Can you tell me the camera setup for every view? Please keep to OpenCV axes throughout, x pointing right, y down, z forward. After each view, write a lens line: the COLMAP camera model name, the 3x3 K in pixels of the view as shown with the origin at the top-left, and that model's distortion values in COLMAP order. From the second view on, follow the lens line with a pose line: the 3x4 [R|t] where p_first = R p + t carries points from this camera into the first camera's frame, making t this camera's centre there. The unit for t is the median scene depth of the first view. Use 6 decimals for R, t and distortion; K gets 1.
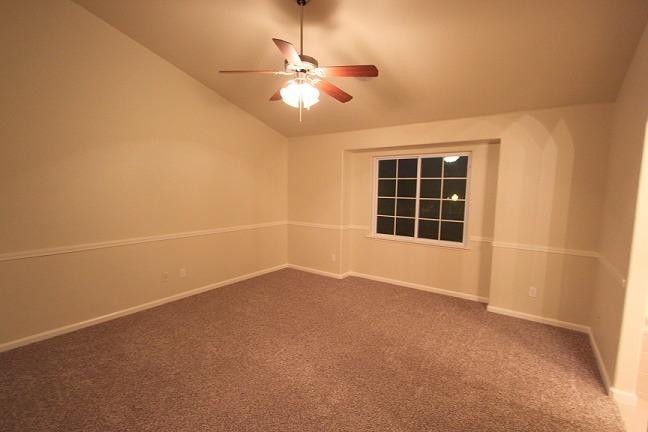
lens RADIAL K [[298.2, 0, 324.4], [0, 298.2, 220.2], [0, 0, 1]] dist [-0.015264, 0.000815]
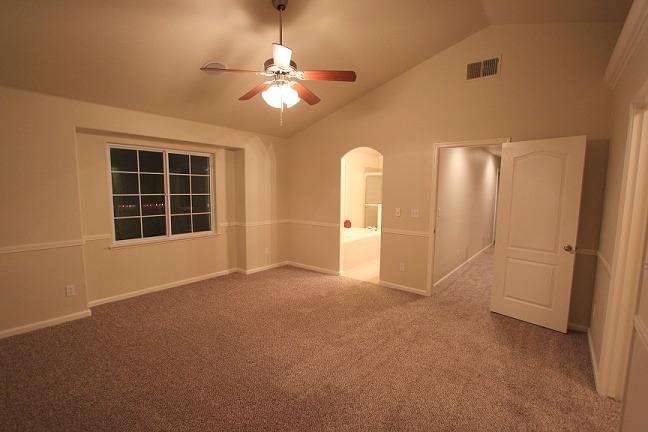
lens RADIAL K [[298.2, 0, 324.4], [0, 298.2, 220.2], [0, 0, 1]] dist [-0.015264, 0.000815]
pose [[0.059061, -0.118610, 0.991183, -0.698377], [0.093820, 0.989181, 0.112780, -0.057926], [-0.993836, 0.086332, 0.069550, 0.488895]]
